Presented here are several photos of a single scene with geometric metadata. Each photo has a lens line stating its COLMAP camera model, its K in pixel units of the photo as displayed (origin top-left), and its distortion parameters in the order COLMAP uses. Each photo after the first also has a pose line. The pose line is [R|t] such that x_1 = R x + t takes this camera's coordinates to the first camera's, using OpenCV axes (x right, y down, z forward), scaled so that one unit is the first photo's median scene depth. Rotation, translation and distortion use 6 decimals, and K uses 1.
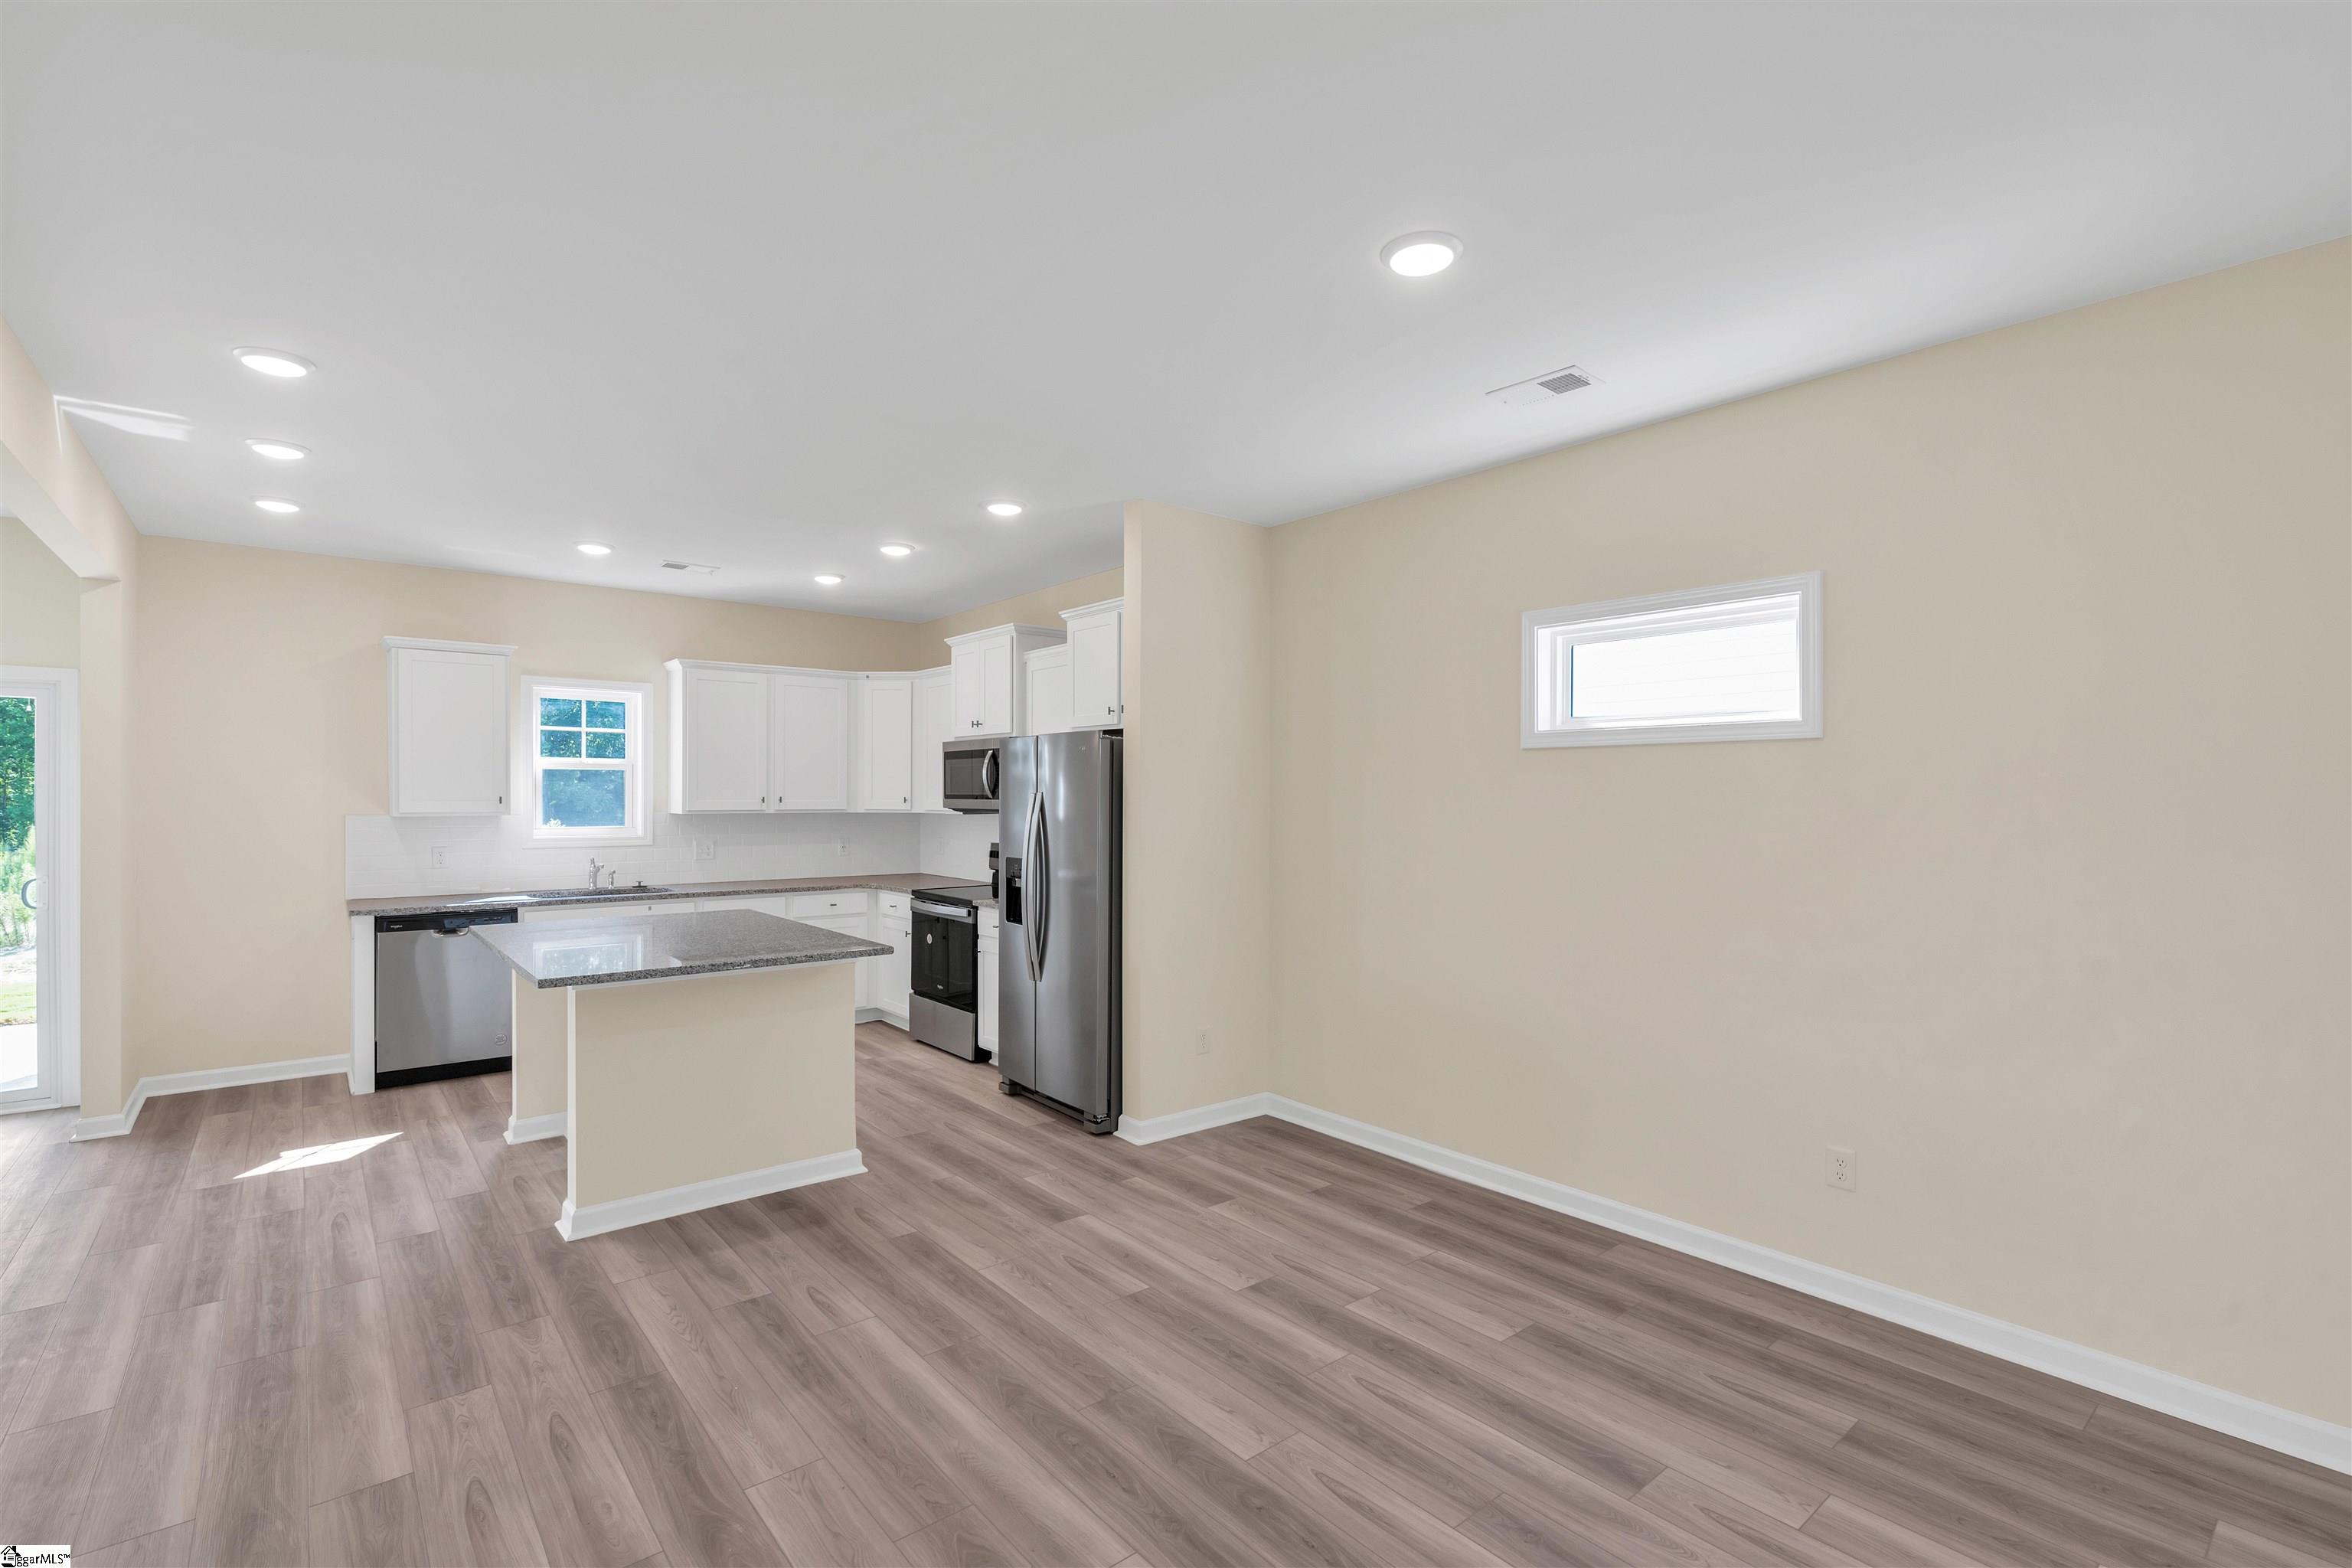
lens RADIAL K [[1104.3, 0, 1222.3], [0, 1104.3, 797.9], [0, 0, 1]] dist [-0.002043, 0.002343]
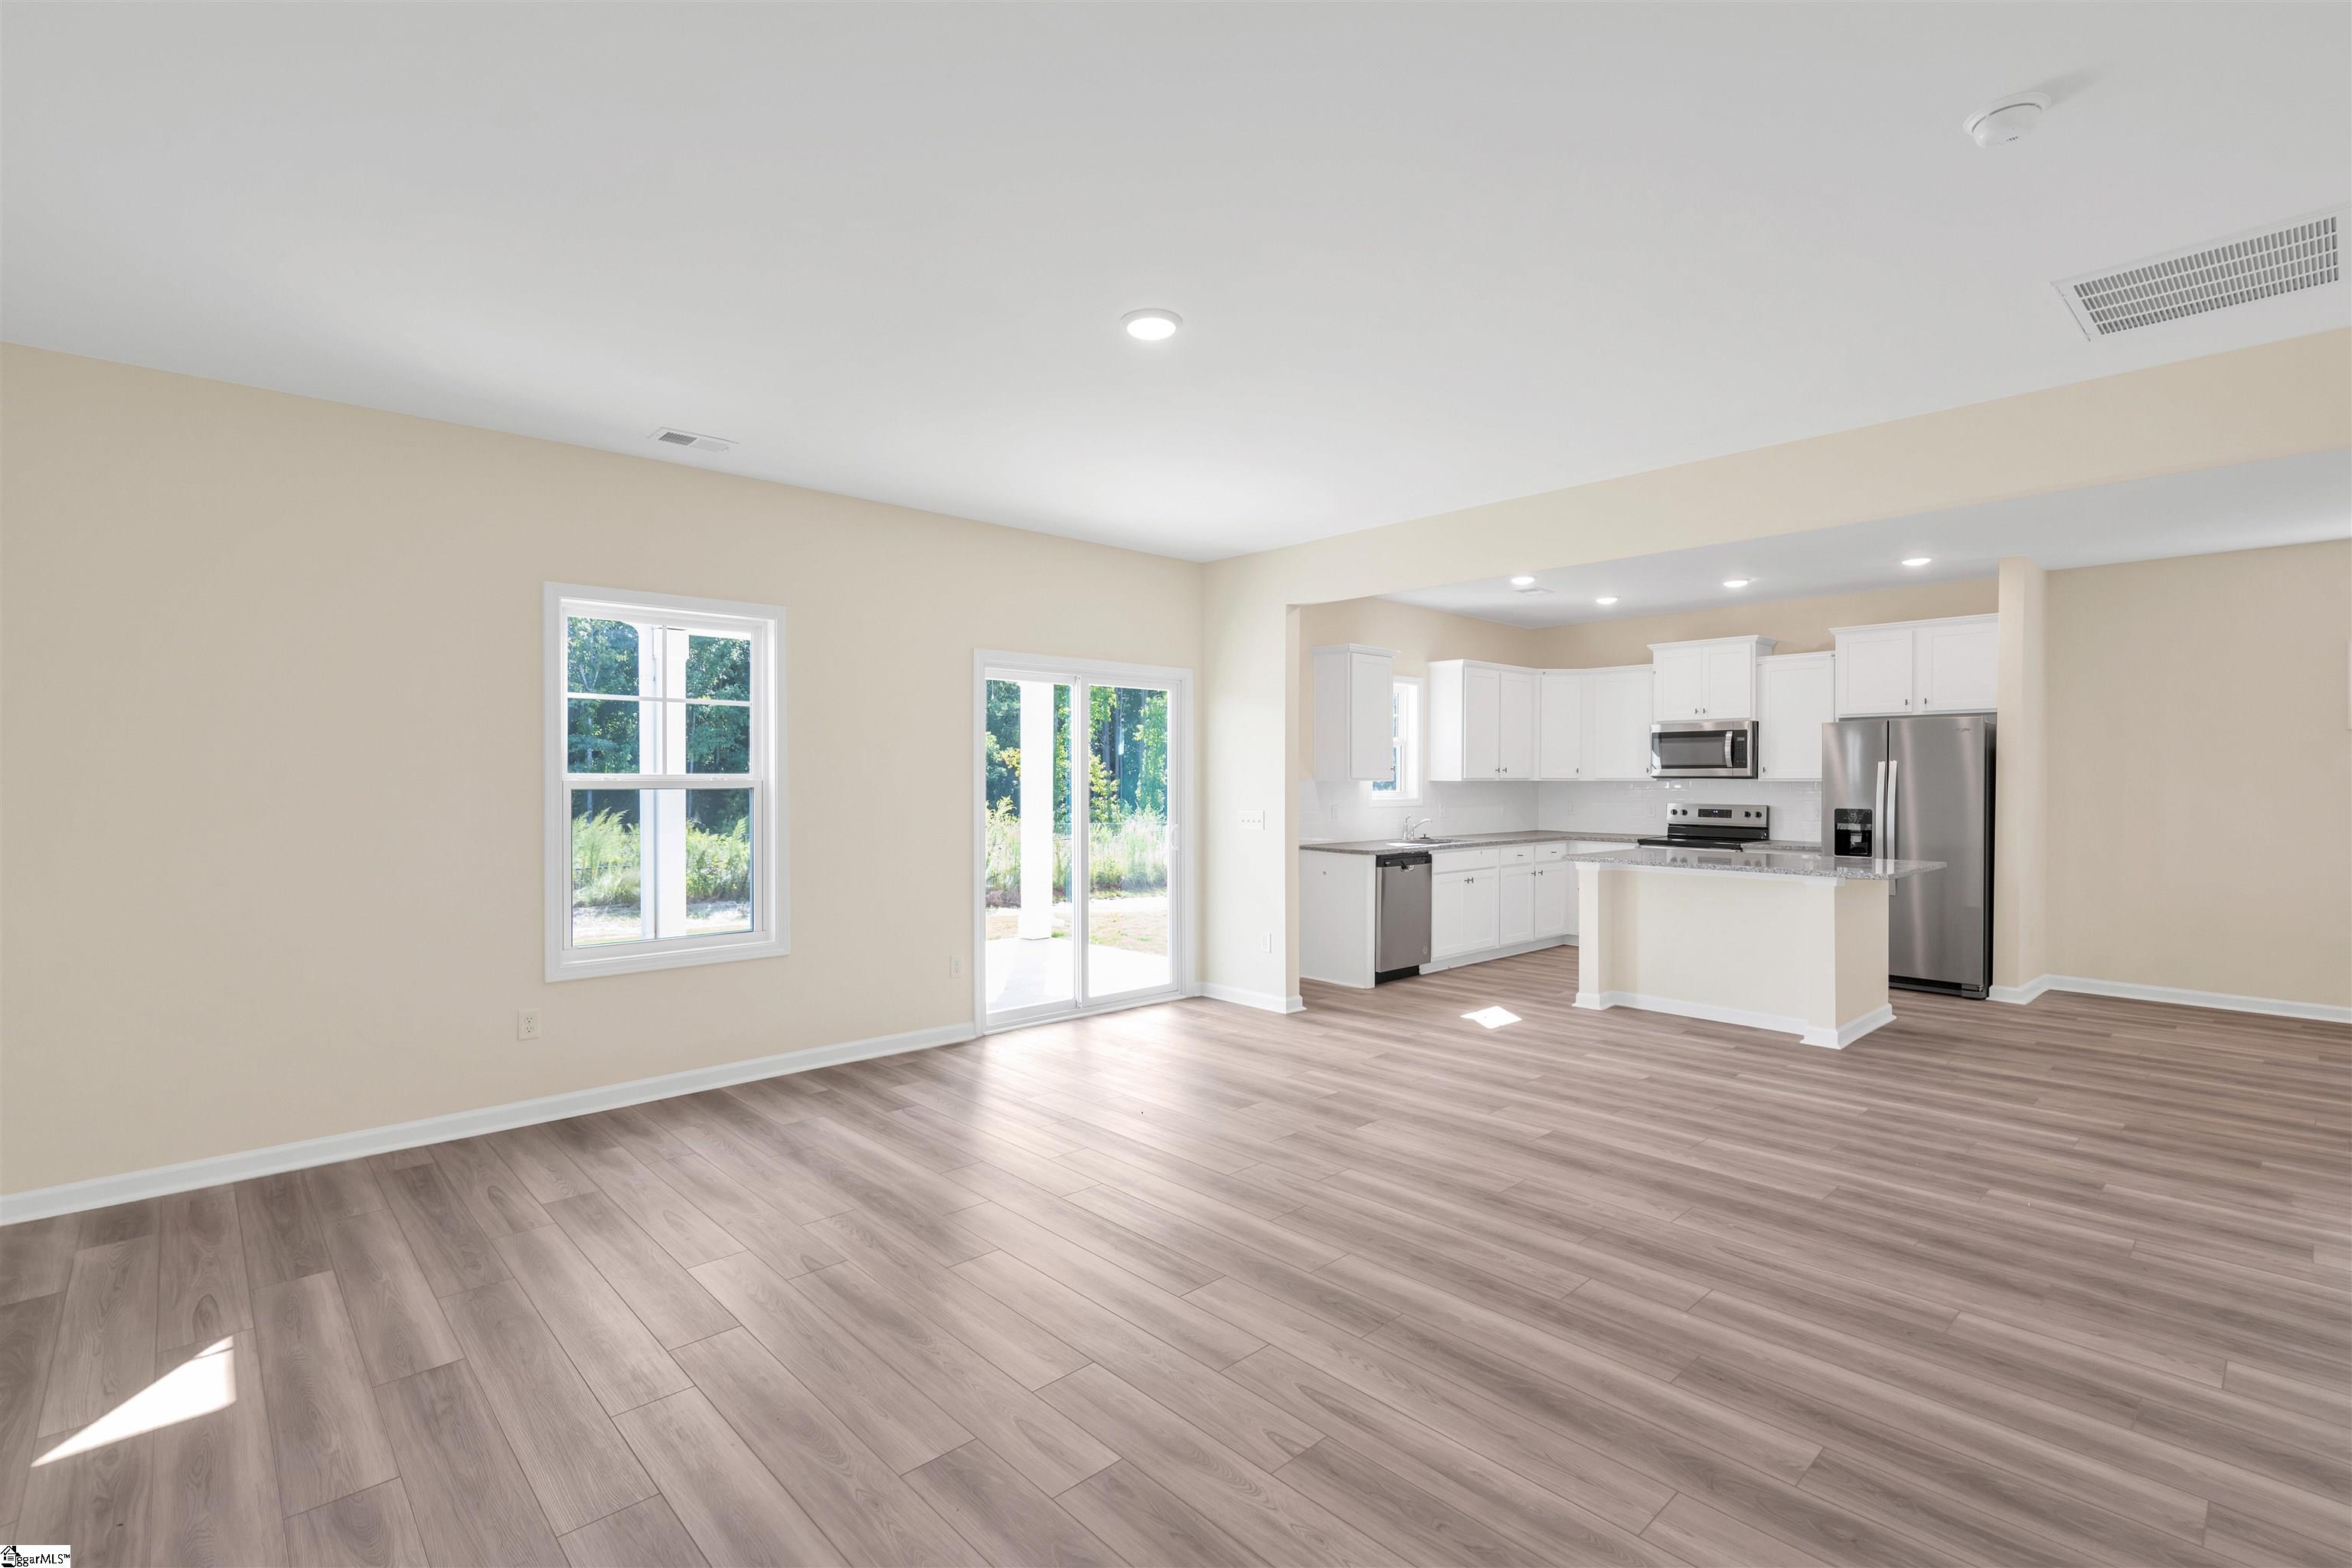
lens RADIAL K [[1065.3, 0, 1247.7], [0, 1065.3, 834.4], [0, 0, 1]] dist [0.002496, 0.001981]
pose [[0.997184, -0.006833, 0.074683, -0.915859], [0.003423, 0.998950, 0.045692, 0.019252], [-0.074916, -0.045308, 0.996160, -0.251265]]
